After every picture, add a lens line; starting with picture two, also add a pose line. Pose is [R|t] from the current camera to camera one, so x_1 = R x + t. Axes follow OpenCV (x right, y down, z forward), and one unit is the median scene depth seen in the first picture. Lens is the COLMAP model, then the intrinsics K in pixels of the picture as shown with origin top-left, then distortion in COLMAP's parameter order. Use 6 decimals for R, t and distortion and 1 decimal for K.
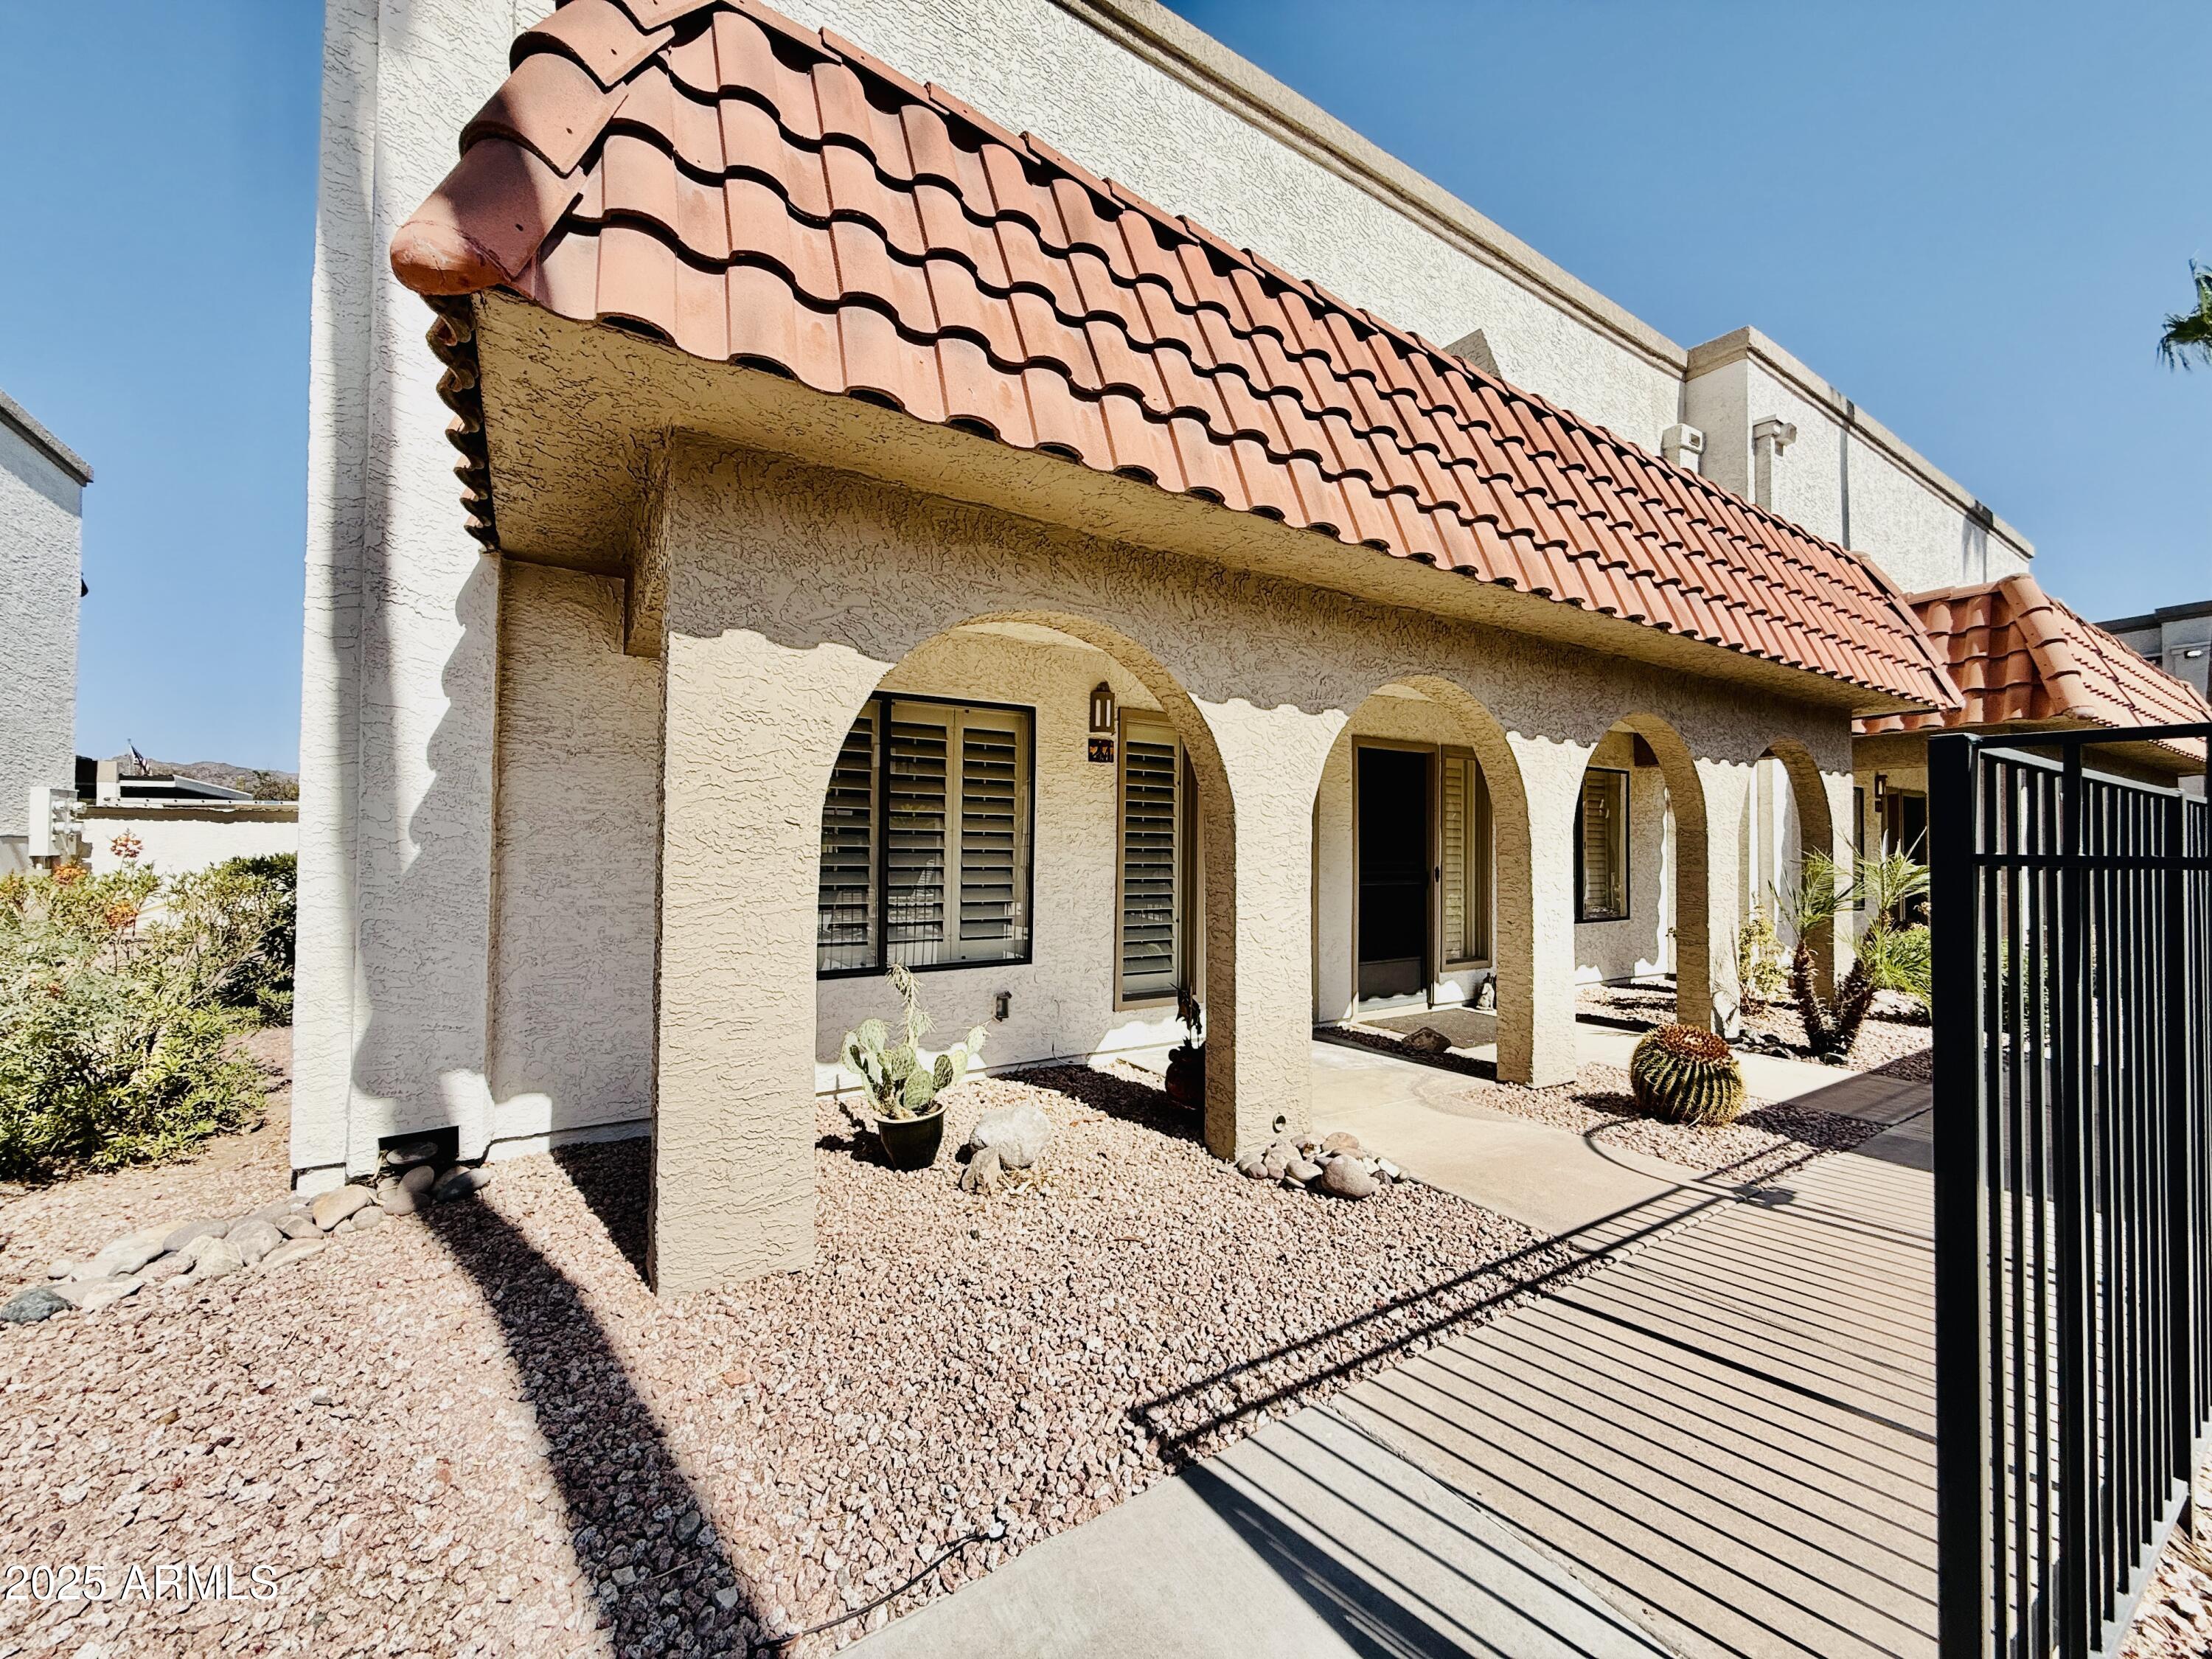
lens RADIAL K [[889.1, 0, 1106.0], [0, 889.1, 829.5], [0, 0, 1]] dist [-0.002493, -0.000227]
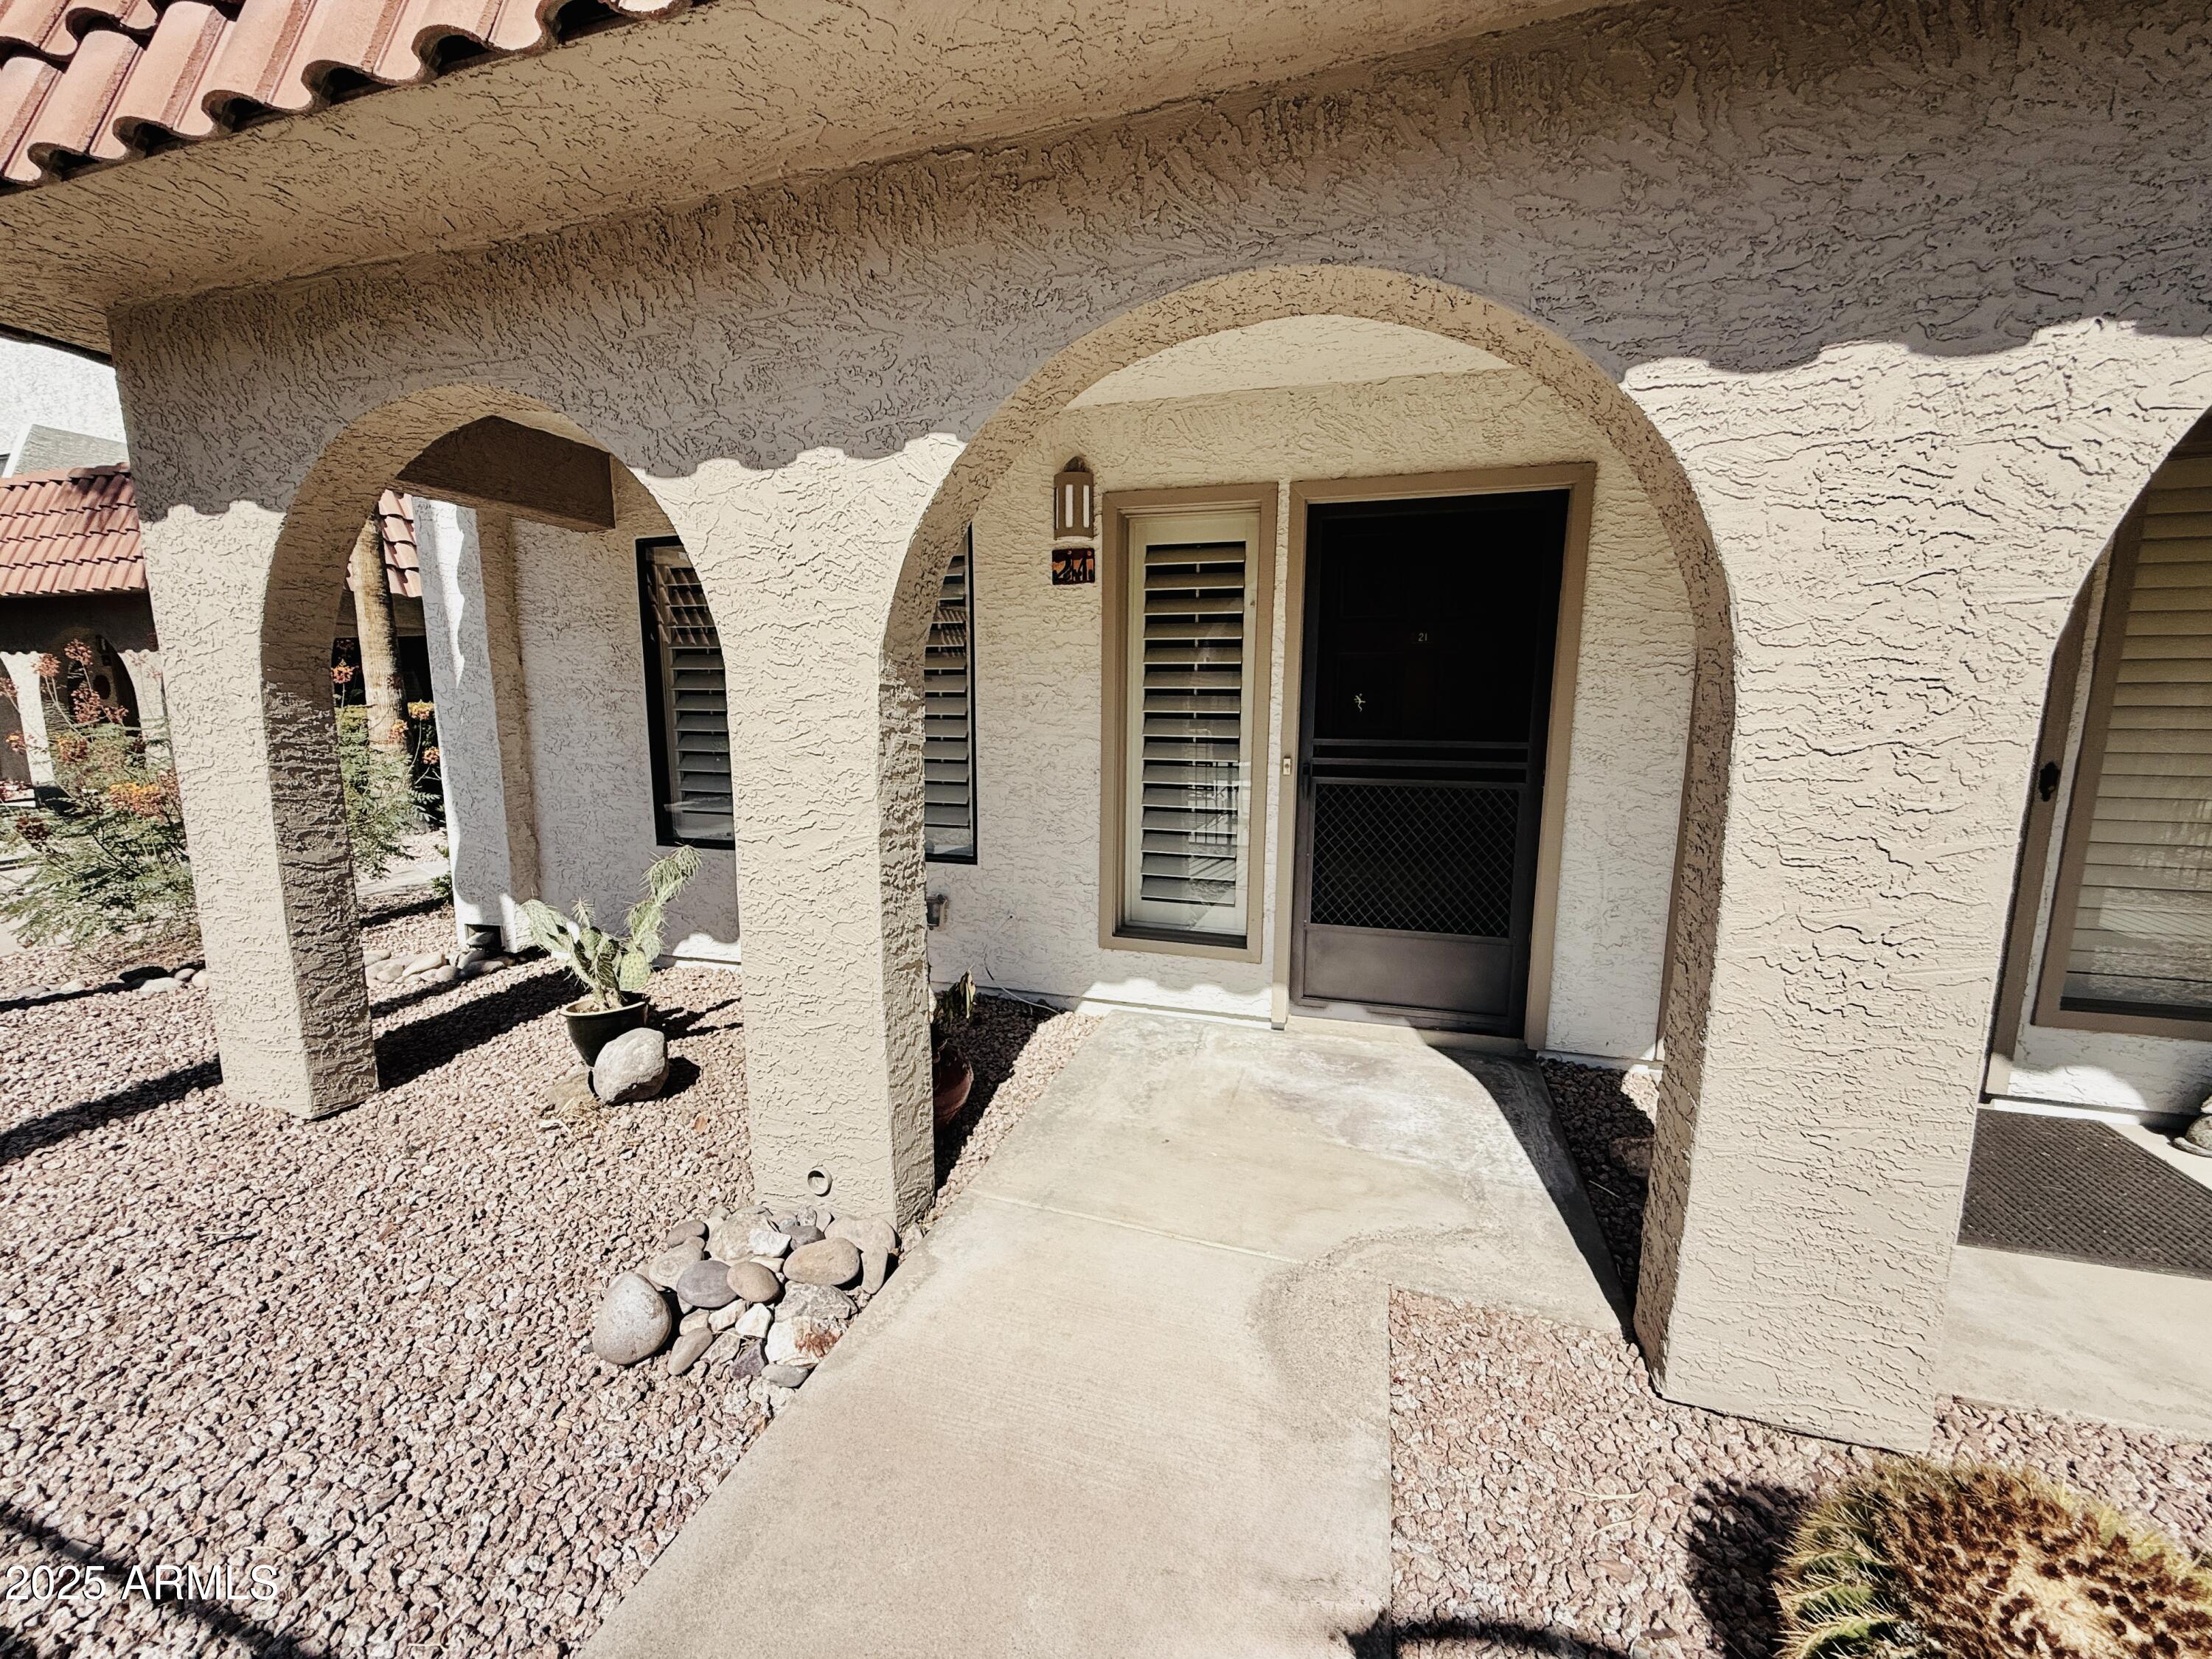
lens RADIAL K [[889.1, 0, 1106.0], [0, 889.1, 829.5], [0, 0, 1]] dist [-0.002493, -0.000227]
pose [[0.645899, 0.109332, -0.755554, 0.631149], [0.024217, 0.986260, 0.163418, -0.003115], [0.763039, -0.123849, 0.634376, 0.679924]]
